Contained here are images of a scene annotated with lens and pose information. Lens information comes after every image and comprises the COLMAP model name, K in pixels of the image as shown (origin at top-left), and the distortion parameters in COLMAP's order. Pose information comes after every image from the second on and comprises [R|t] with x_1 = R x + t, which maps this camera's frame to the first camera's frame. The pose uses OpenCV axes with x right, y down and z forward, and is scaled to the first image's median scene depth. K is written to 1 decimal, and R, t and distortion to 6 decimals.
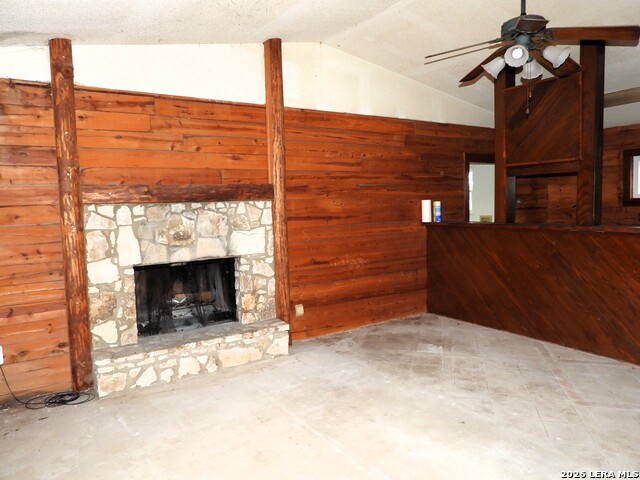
lens RADIAL K [[458.8, 0, 321.3], [0, 458.8, 239.6], [0, 0, 1]] dist [-0.018630, 0.002924]
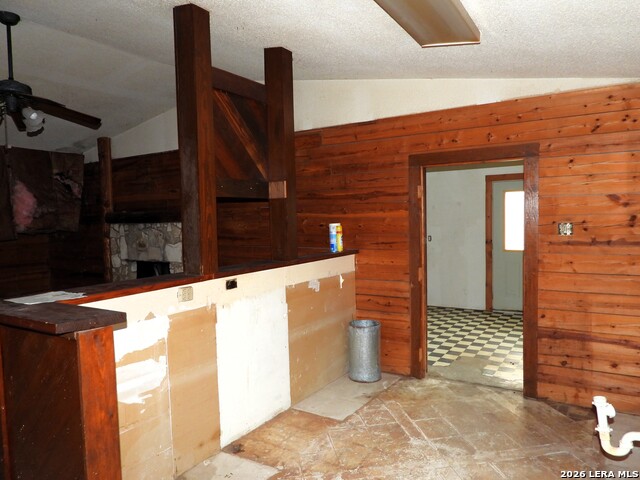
lens RADIAL K [[458.8, 0, 320.4], [0, 458.8, 241.3], [0, 0, 1]] dist [-0.018630, 0.002924]
pose [[0.397669, 0.067141, -0.915069, 1.254396], [-0.063800, 0.996929, 0.045422, -0.117749], [0.915308, 0.040318, 0.400731, 0.858429]]
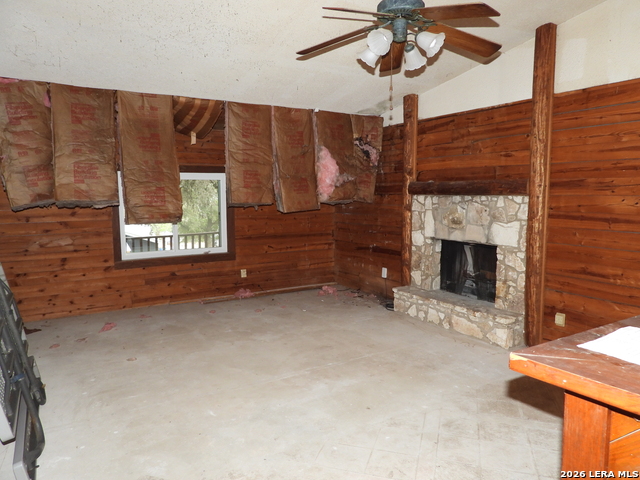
lens RADIAL K [[458.8, 0, 320.8], [0, 458.8, 239.8], [0, 0, 1]] dist [-0.018630, 0.002924]
pose [[-0.043576, 0.130207, -0.990529, 0.922488], [-0.078403, 0.987967, 0.133320, -0.090169], [0.995969, 0.083470, -0.032843, 0.612694]]
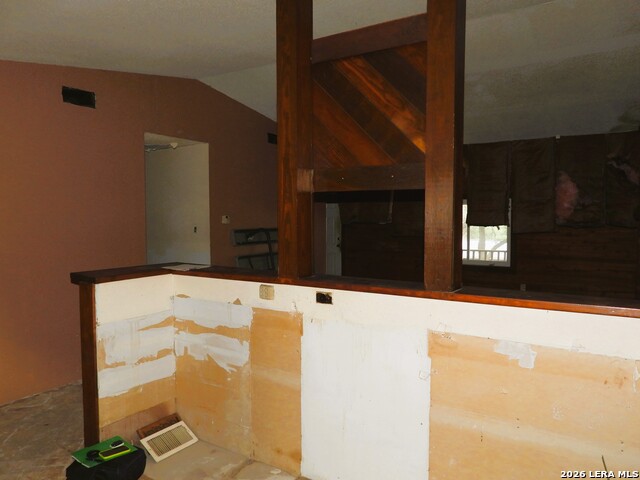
lens RADIAL K [[458.8, 0, 319.2], [0, 458.8, 240.4], [0, 0, 1]] dist [-0.018630, 0.002924]
pose [[-0.917303, 0.050061, -0.395030, 0.782952], [-0.007779, 0.989623, 0.143477, -0.167442], [0.398113, 0.134685, -0.907395, 1.544823]]
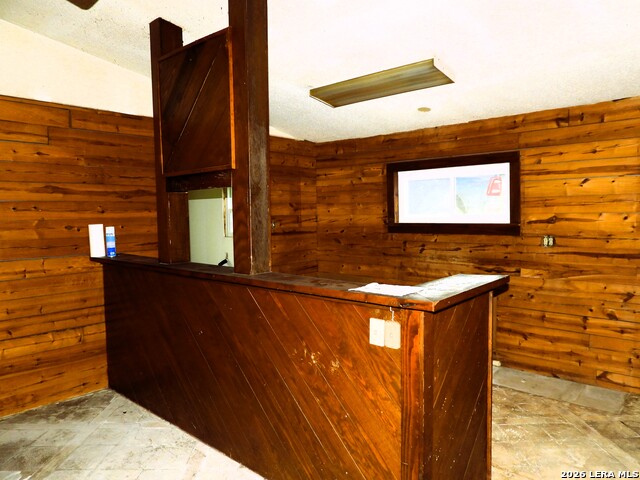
lens RADIAL K [[458.8, 0, 326.2], [0, 458.8, 241.9], [0, 0, 1]] dist [-0.018630, 0.002924]
pose [[0.965572, -0.000846, 0.260134, 0.452009], [0.007174, 0.999701, -0.023374, -0.050125], [-0.260037, 0.024436, 0.965289, 0.308571]]
